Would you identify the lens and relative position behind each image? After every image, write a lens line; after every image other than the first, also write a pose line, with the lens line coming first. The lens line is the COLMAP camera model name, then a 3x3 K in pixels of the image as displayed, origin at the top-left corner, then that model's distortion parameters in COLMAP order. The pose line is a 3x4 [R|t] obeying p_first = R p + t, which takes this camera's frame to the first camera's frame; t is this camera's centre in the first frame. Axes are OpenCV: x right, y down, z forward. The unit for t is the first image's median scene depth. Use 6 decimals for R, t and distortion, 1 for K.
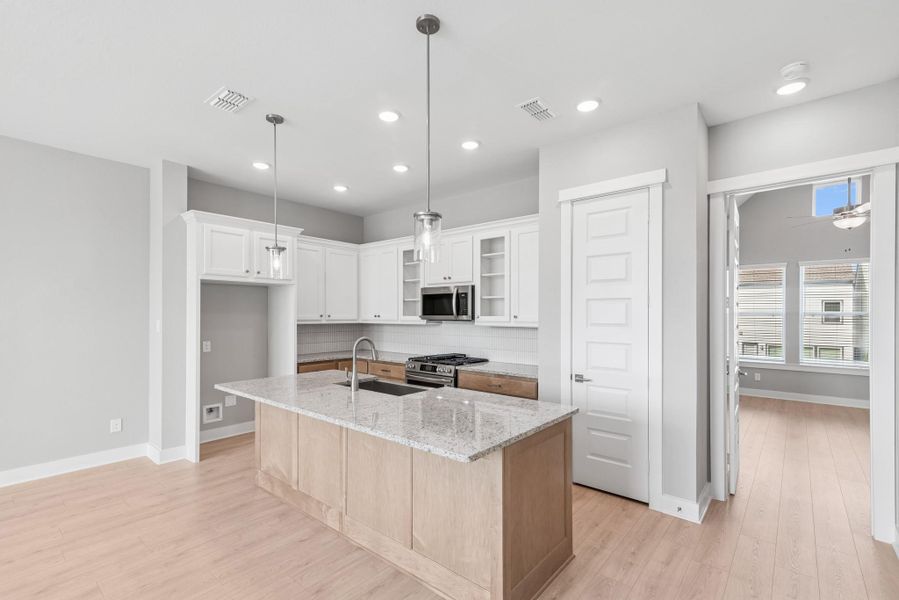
lens RADIAL K [[408.8, 0, 451.7], [0, 408.8, 317.6], [0, 0, 1]] dist [0.019243, -0.001774]
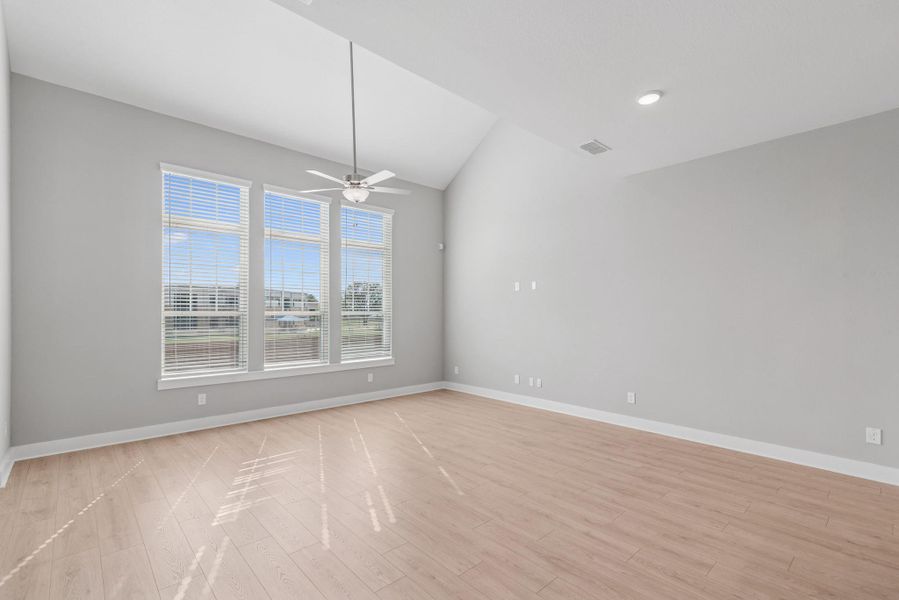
lens RADIAL K [[408.8, 0, 451.8], [0, 408.8, 307.9], [0, 0, 1]] dist [0.019243, -0.001774]
pose [[-0.126448, -0.012481, -0.991895, 0.131477], [-0.012622, 0.999860, -0.010972, 0.029407], [0.991893, 0.011132, -0.126588, 0.301647]]
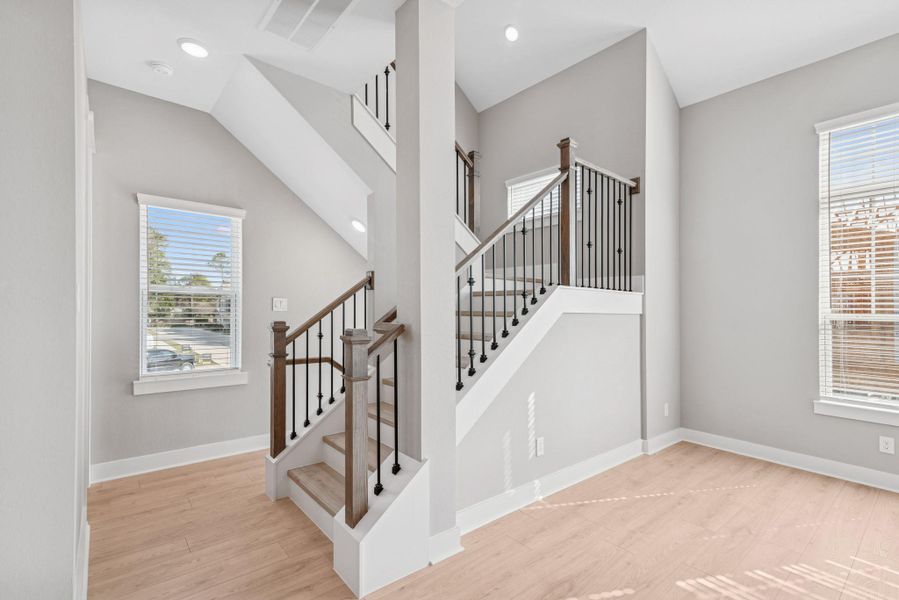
lens RADIAL K [[423.5, 0, 458.8], [0, 423.5, 304.1], [0, 0, 1]] dist [0.020222, 0.001082]
pose [[-0.983198, -0.016261, 0.181818, -0.330365], [-0.017528, 0.999832, -0.005360, 0.036320], [-0.181701, -0.008457, -0.983317, 0.426139]]
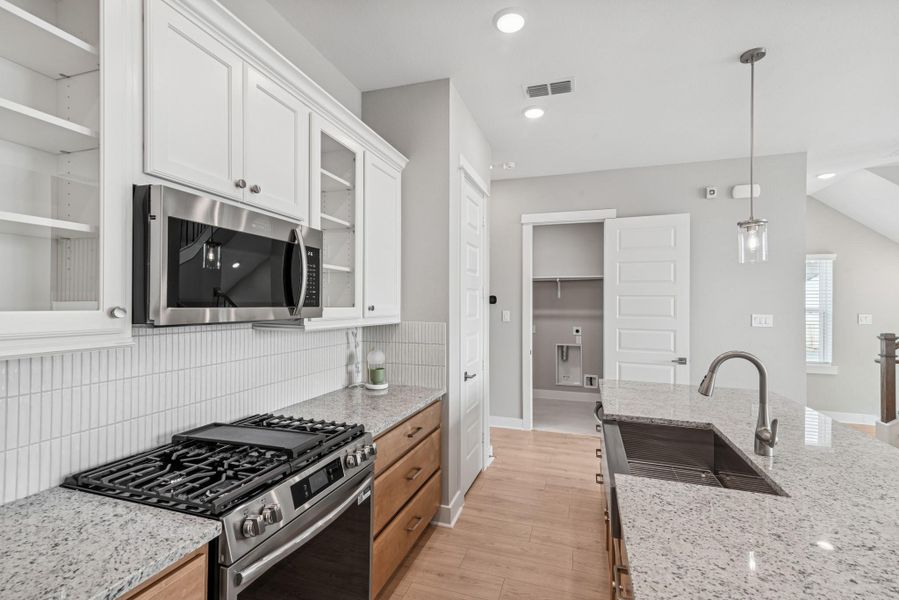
lens RADIAL K [[408.8, 0, 454.1], [0, 408.8, 298.7], [0, 0, 1]] dist [0.019243, -0.001774]
pose [[-0.376656, 0.006621, 0.926330, -0.474644], [-0.003206, 0.999959, -0.008451, -0.012403], [-0.926348, -0.006153, -0.376619, 1.279446]]
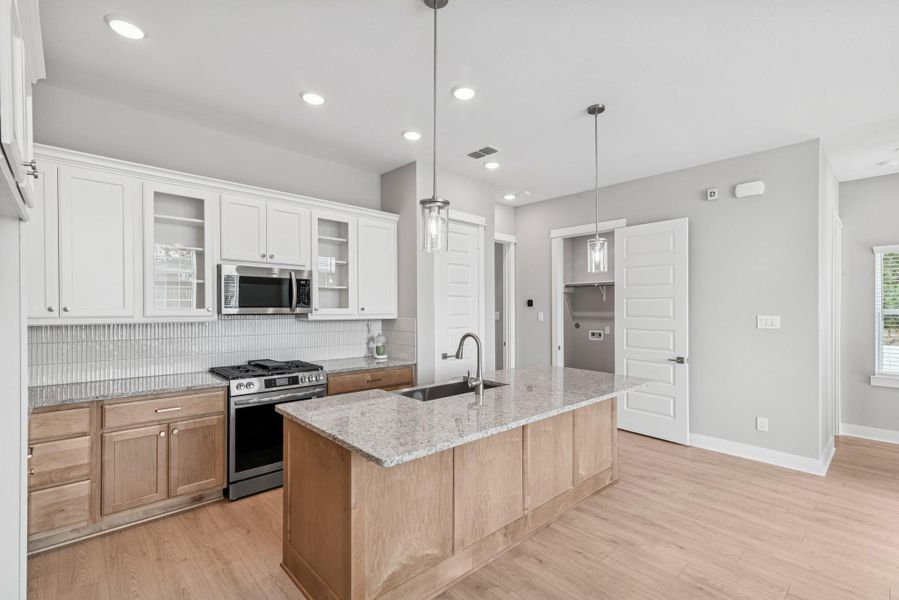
lens RADIAL K [[408.8, 0, 449.9], [0, 408.8, 306.9], [0, 0, 1]] dist [0.019243, -0.001774]
pose [[0.121392, -0.000616, 0.992605, -0.913422], [0.003017, 0.999995, 0.000252, -0.007620], [-0.992600, 0.002964, 0.121393, 0.778855]]
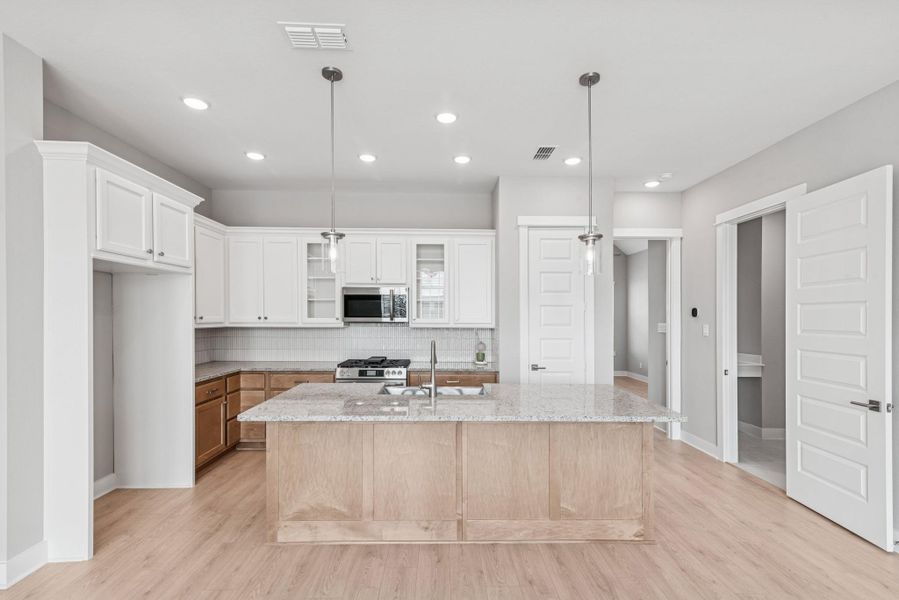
lens RADIAL K [[408.8, 0, 448.1], [0, 408.8, 320.5], [0, 0, 1]] dist [0.019243, -0.001774]
pose [[0.752689, -0.004046, 0.658363, -0.684294], [0.001363, 0.999989, 0.004587, -0.002719], [-0.658375, -0.002555, 0.752686, 0.209227]]
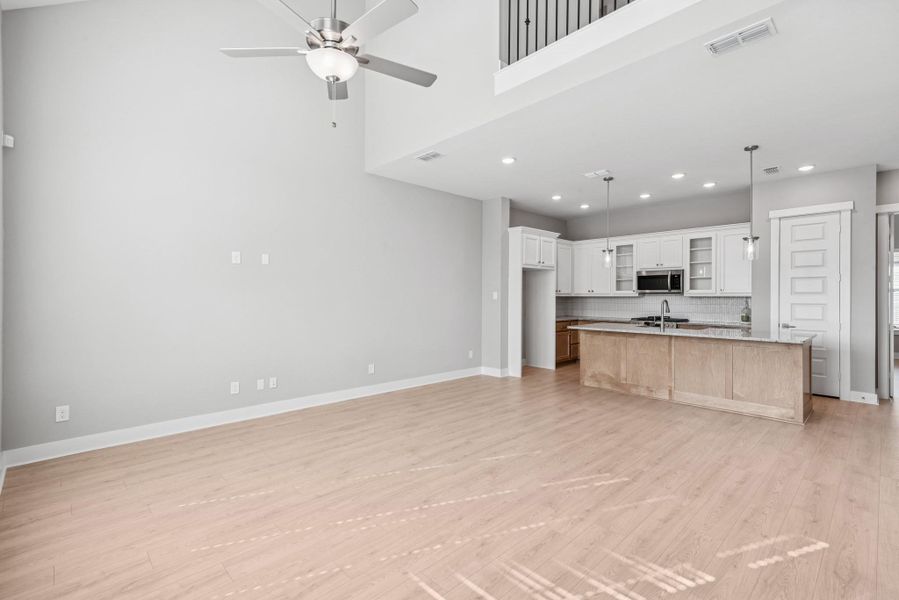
lens RADIAL K [[408.8, 0, 451.3], [0, 408.8, 300.0], [0, 0, 1]] dist [0.019243, -0.001774]
pose [[0.994177, 0.001229, -0.107752, -0.793562], [-0.001153, 0.999999, 0.000768, 0.041679], [0.107752, -0.000639, 0.994178, -0.747453]]
